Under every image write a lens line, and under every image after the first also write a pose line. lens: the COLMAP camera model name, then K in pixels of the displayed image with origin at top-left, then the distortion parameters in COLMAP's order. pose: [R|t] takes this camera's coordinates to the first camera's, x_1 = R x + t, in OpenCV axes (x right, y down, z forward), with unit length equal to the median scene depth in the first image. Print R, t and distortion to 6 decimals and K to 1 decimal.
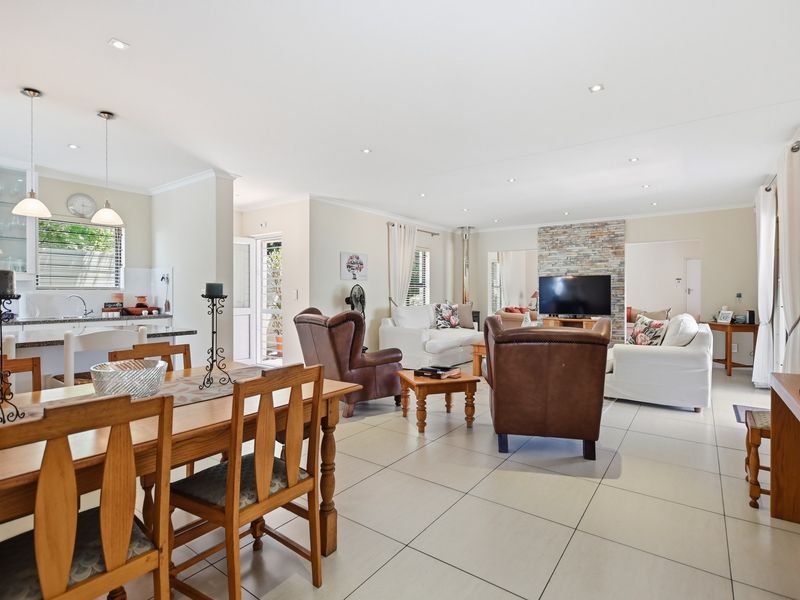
lens RADIAL K [[406.5, 0, 400.0], [0, 406.5, 300.0], [0, 0, 1]] dist [-0.000535, 0.000123]
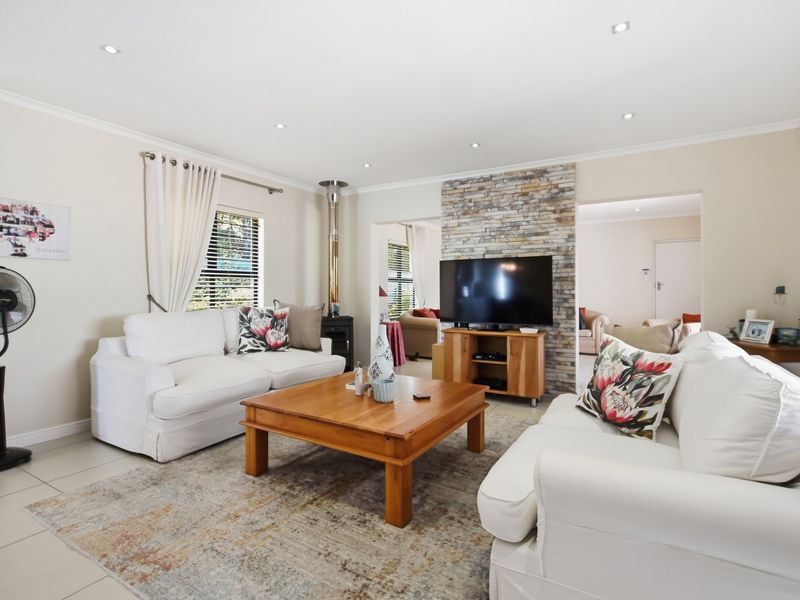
lens RADIAL K [[401.9, 0, 401.8], [0, 401.9, 292.0], [0, 0, 1]] dist [-0.003778, -0.000316]
pose [[0.995665, -0.000745, 0.093007, 0.247180], [0.001911, 0.999921, -0.012440, -0.003175], [-0.092991, 0.012564, 0.995588, 0.442146]]
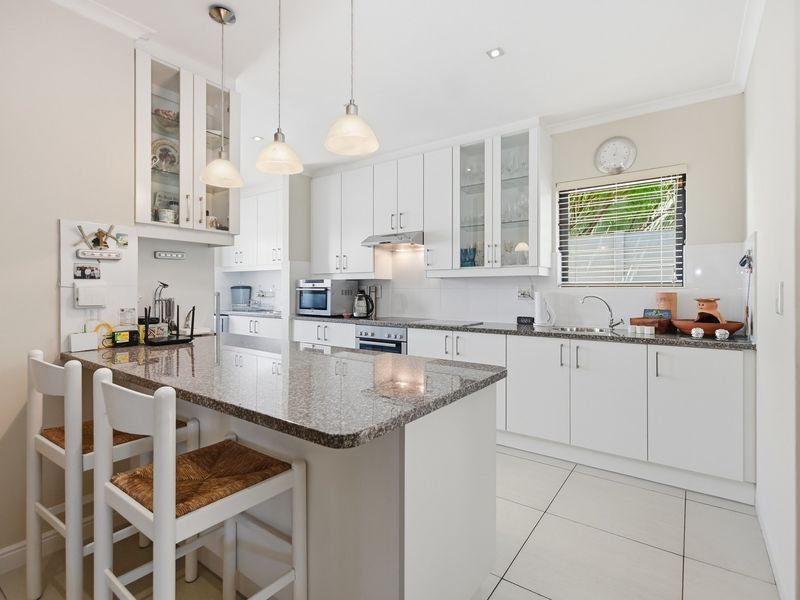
lens RADIAL K [[401.9, 0, 401.8], [0, 401.9, 292.0], [0, 0, 1]] dist [-0.003778, -0.000316]
pose [[-0.001038, 0.002826, -0.999995, -0.102402], [-0.017909, 0.999836, 0.002844, -0.009422], [0.999839, 0.017912, -0.000987, 0.452469]]
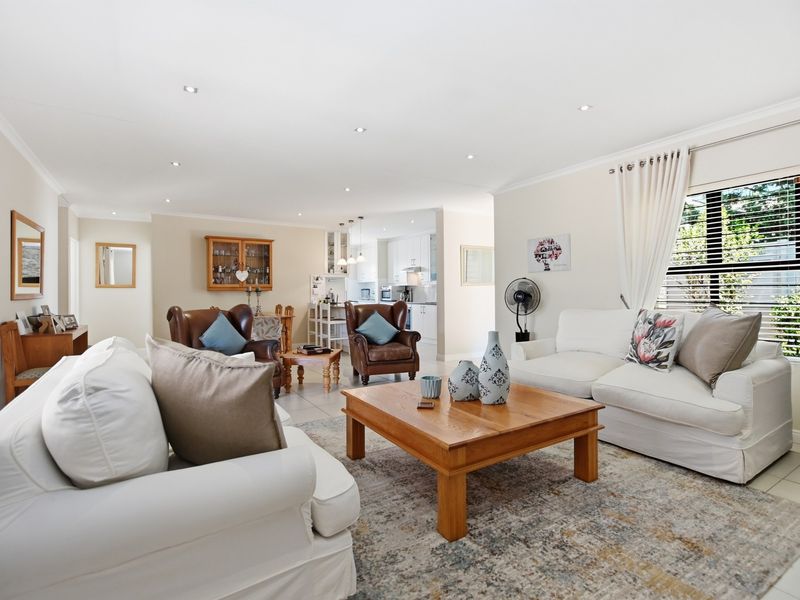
lens RADIAL K [[401.9, 0, 401.8], [0, 401.9, 292.0], [0, 0, 1]] dist [-0.003778, -0.000316]
pose [[-0.368253, 0.001011, -0.929725, 0.614621], [-0.009575, 0.999942, 0.004880, -0.010014], [0.929676, 0.010699, -0.368222, 0.900785]]
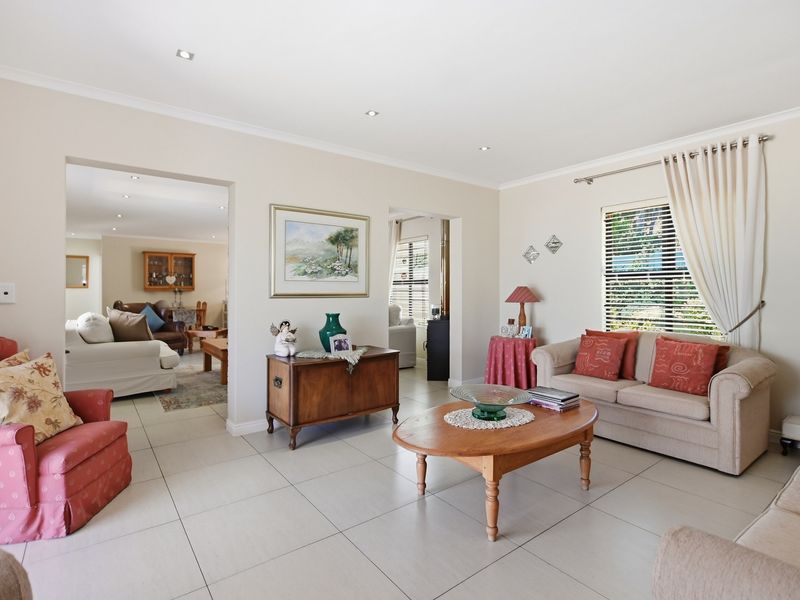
lens RADIAL K [[401.9, 0, 401.8], [0, 401.9, 292.0], [0, 0, 1]] dist [-0.003778, -0.000316]
pose [[-0.277068, 0.001922, -0.960848, 0.942600], [-0.015010, 0.999867, 0.006328, -0.021725], [0.960733, 0.016175, -0.277003, 1.315440]]
